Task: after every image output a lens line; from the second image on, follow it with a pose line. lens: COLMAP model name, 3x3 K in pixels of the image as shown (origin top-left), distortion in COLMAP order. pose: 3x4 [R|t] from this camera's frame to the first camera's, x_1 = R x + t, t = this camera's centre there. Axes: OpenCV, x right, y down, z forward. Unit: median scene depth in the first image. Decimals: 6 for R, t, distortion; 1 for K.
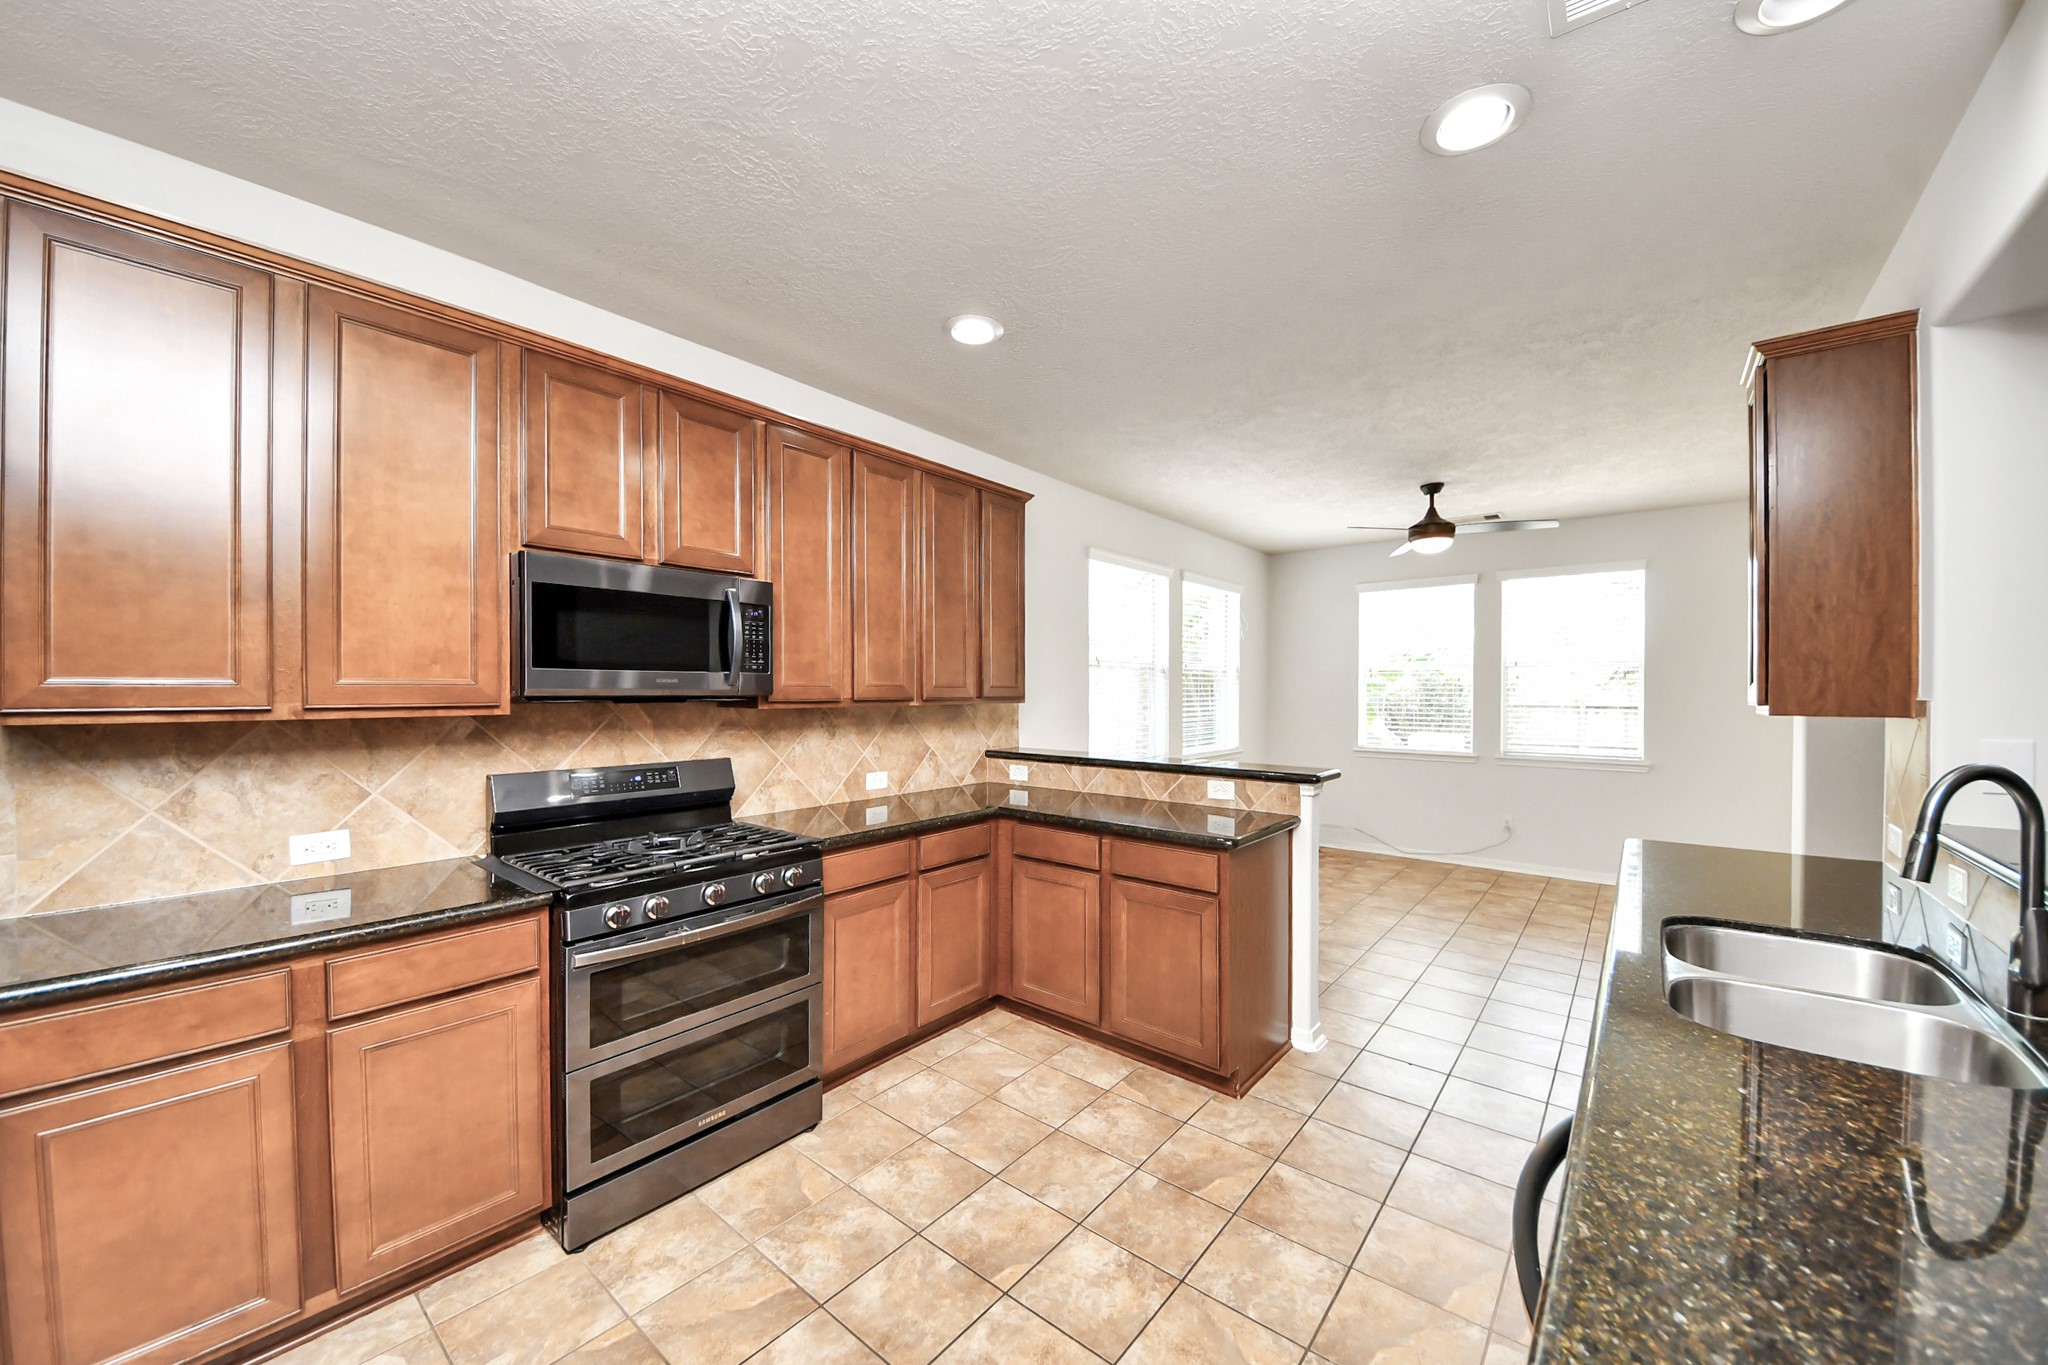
lens RADIAL K [[740.1, 0, 1021.5], [0, 740.1, 695.1], [0, 0, 1]] dist [0.042113, -0.026659]
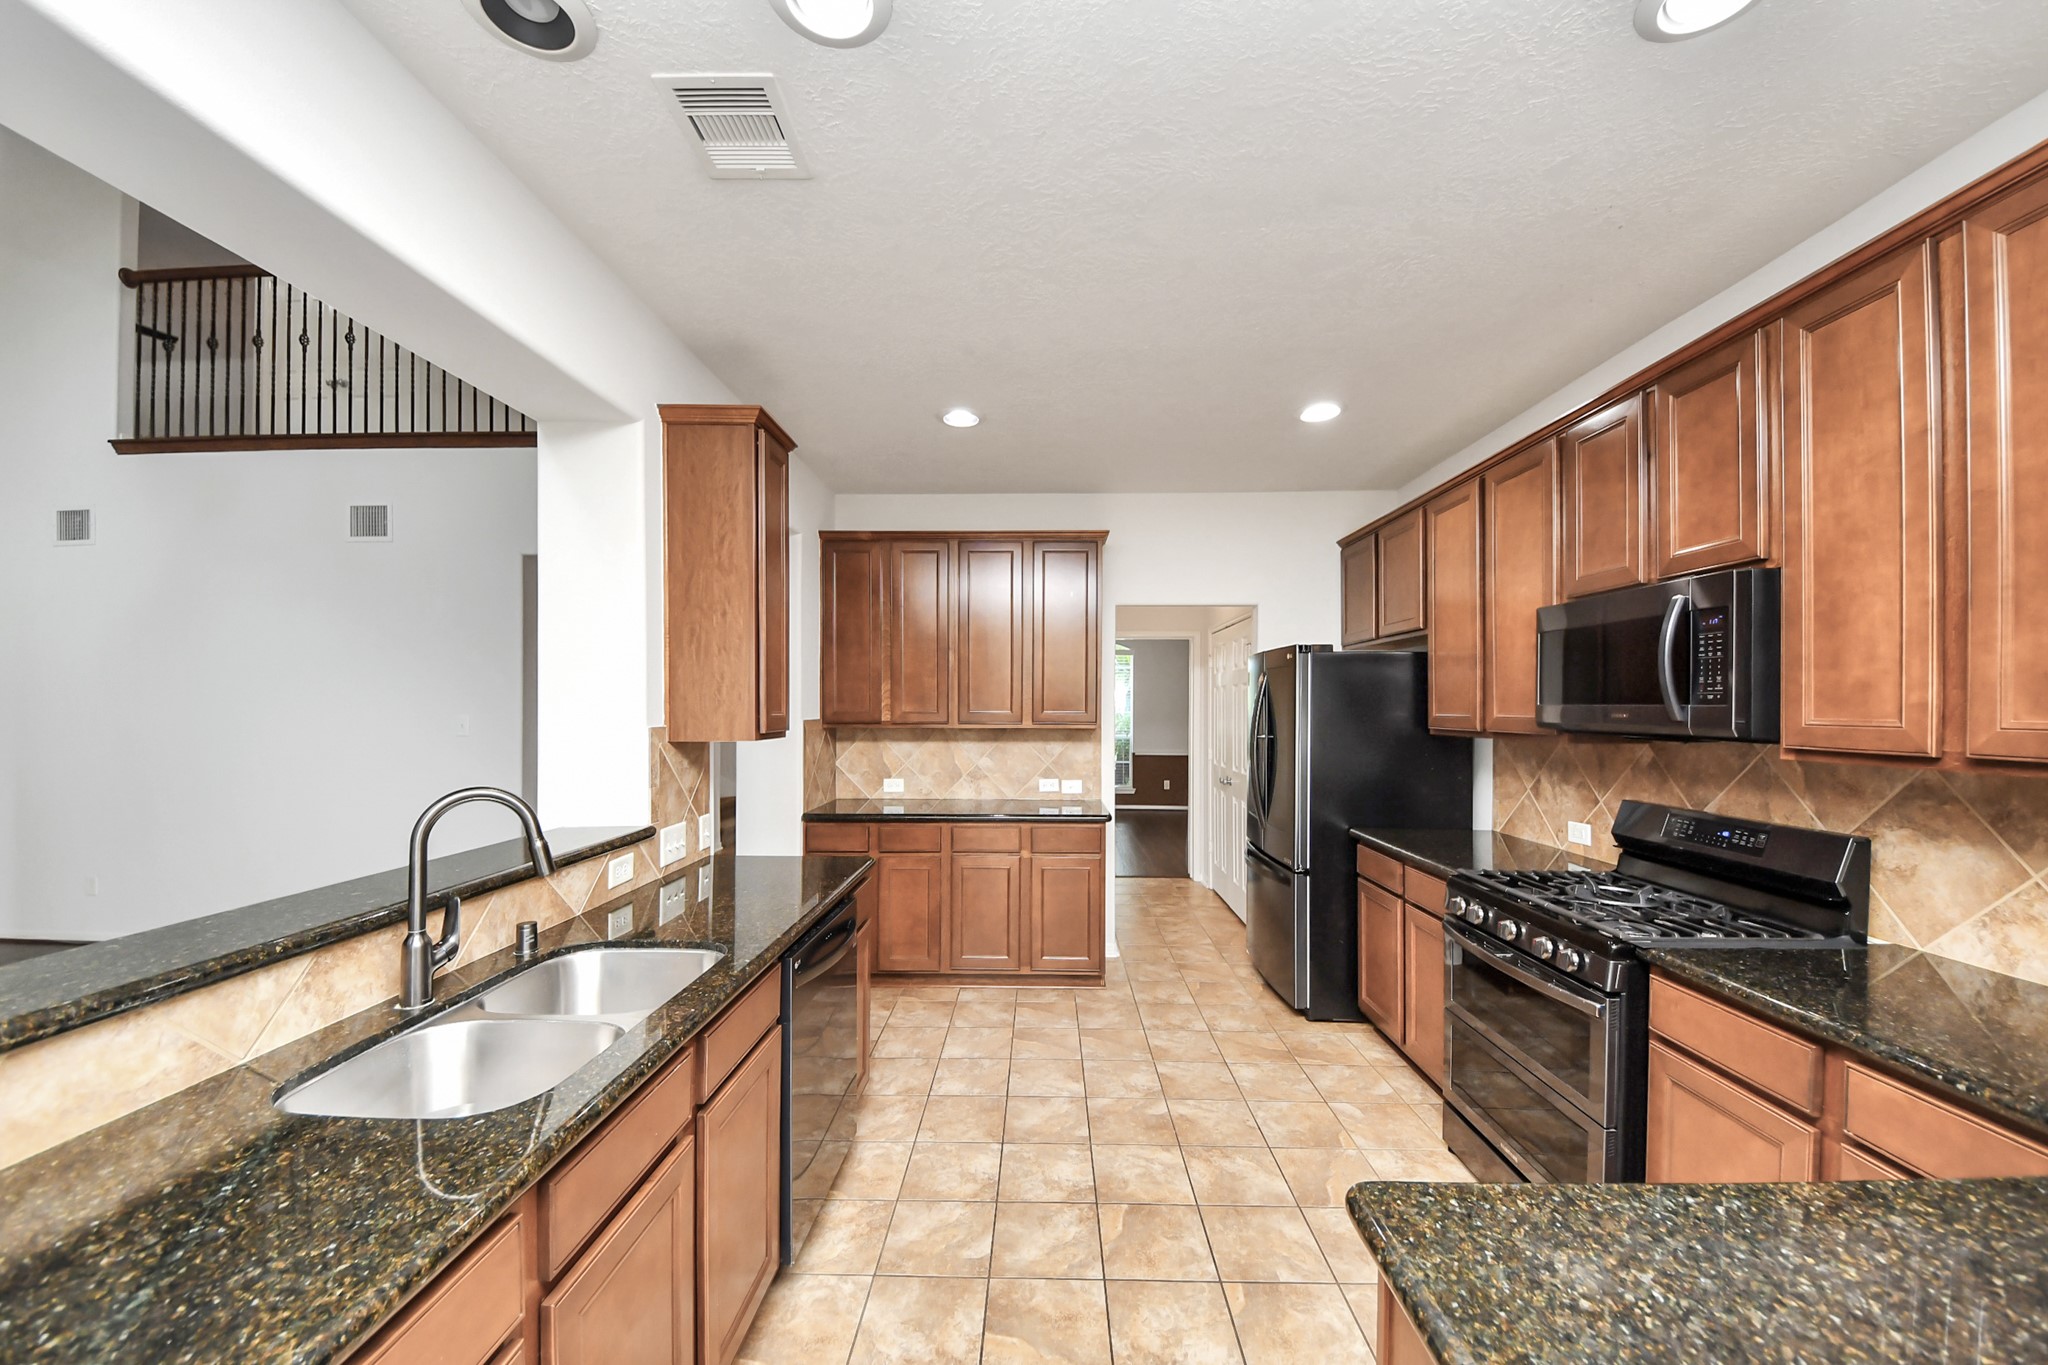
lens RADIAL K [[754.9, 0, 1030.9], [0, 754.9, 692.8], [0, 0, 1]] dist [0.032049, -0.019255]
pose [[-0.790430, -0.014723, -0.612376, 0.515315], [-0.007773, 0.999872, -0.014007, -0.022568], [0.612503, -0.006311, -0.790443, 1.001314]]
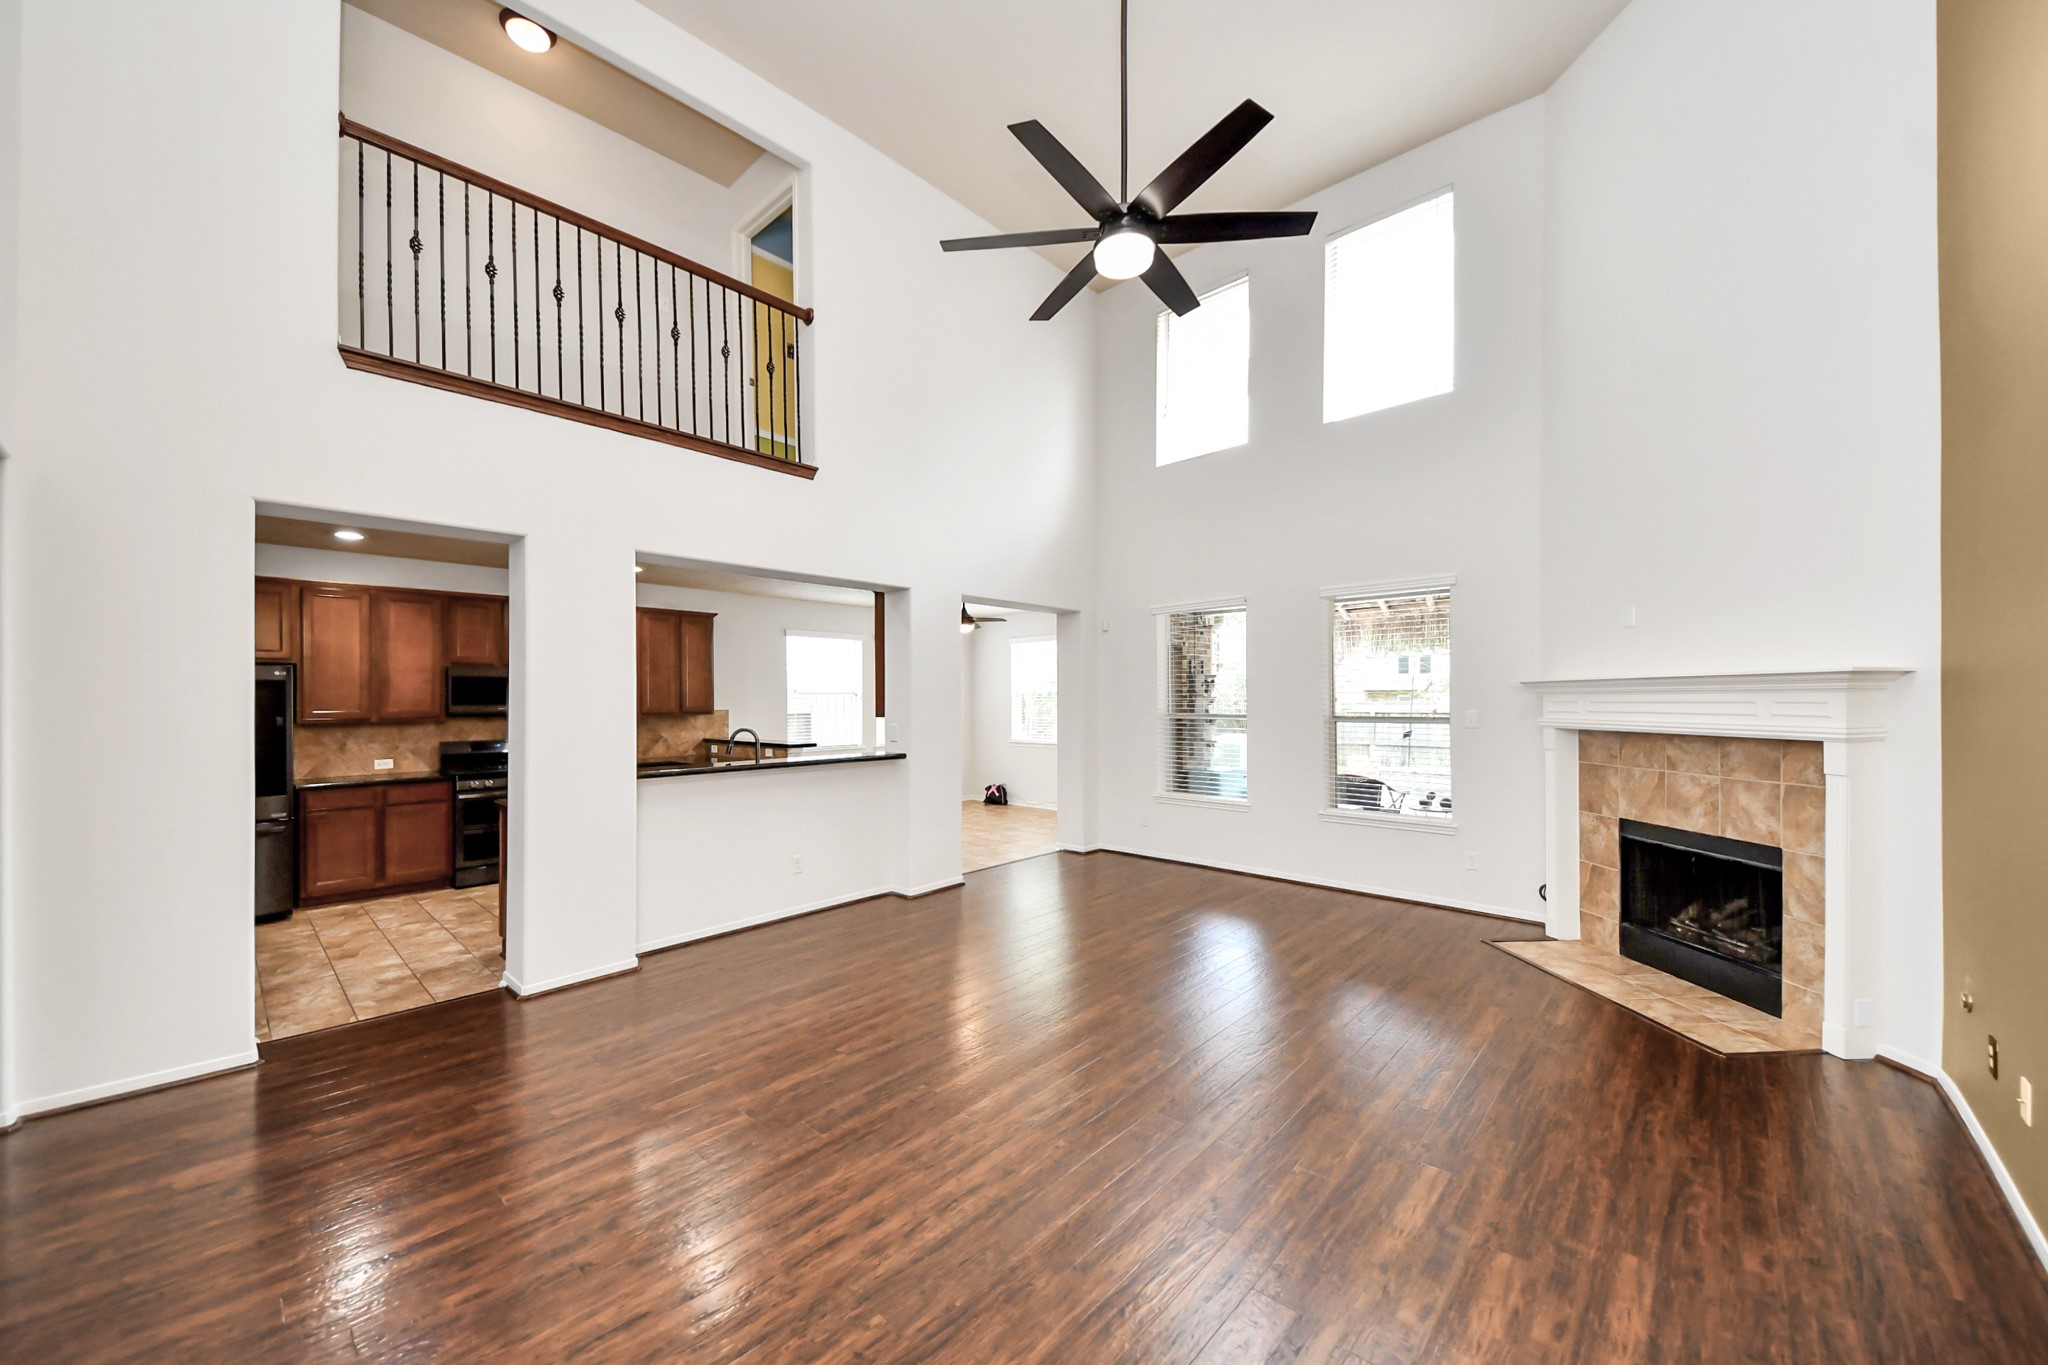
lens RADIAL K [[754.9, 0, 1030.9], [0, 754.9, 692.8], [0, 0, 1]] dist [0.032049, -0.019255]
pose [[0.998664, -0.009903, -0.050726, 1.281561], [0.009089, 0.999827, -0.016240, -0.012071], [0.050878, 0.015758, 0.998581, -1.363664]]
